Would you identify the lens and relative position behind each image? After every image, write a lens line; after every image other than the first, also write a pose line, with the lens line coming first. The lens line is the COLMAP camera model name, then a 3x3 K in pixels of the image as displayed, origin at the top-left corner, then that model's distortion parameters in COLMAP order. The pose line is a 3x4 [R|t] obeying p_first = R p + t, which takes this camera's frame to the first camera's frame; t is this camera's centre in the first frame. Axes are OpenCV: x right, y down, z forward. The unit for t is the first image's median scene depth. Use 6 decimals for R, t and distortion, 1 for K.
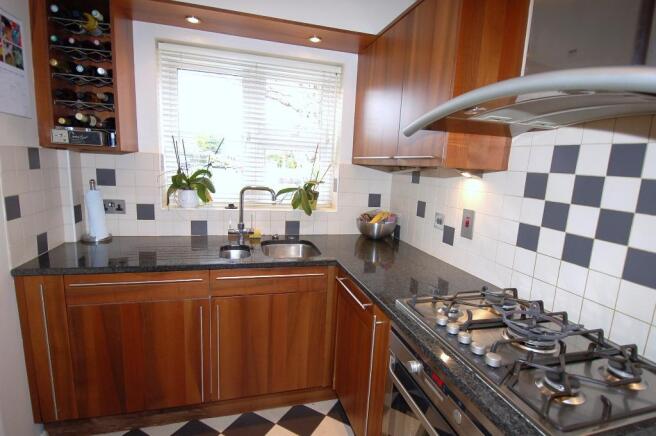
lens RADIAL K [[330.5, 0, 328.0], [0, 330.5, 218.0], [0, 0, 1]] dist [0.000082, -0.000055]
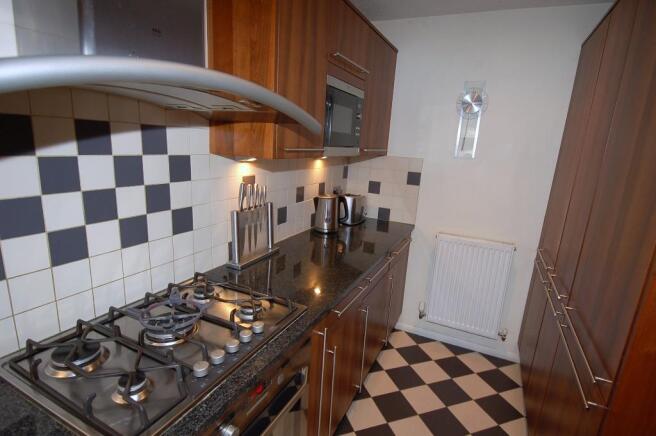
lens RADIAL K [[349.7, 0, 328.0], [0, 349.7, 218.0], [0, 0, 1]] dist [0.000690, 0.000098]
pose [[-0.752256, -0.151221, 0.641283, -0.359141], [0.091607, 0.939846, 0.329085, -0.233906], [-0.652472, 0.306302, -0.693152, 1.334448]]
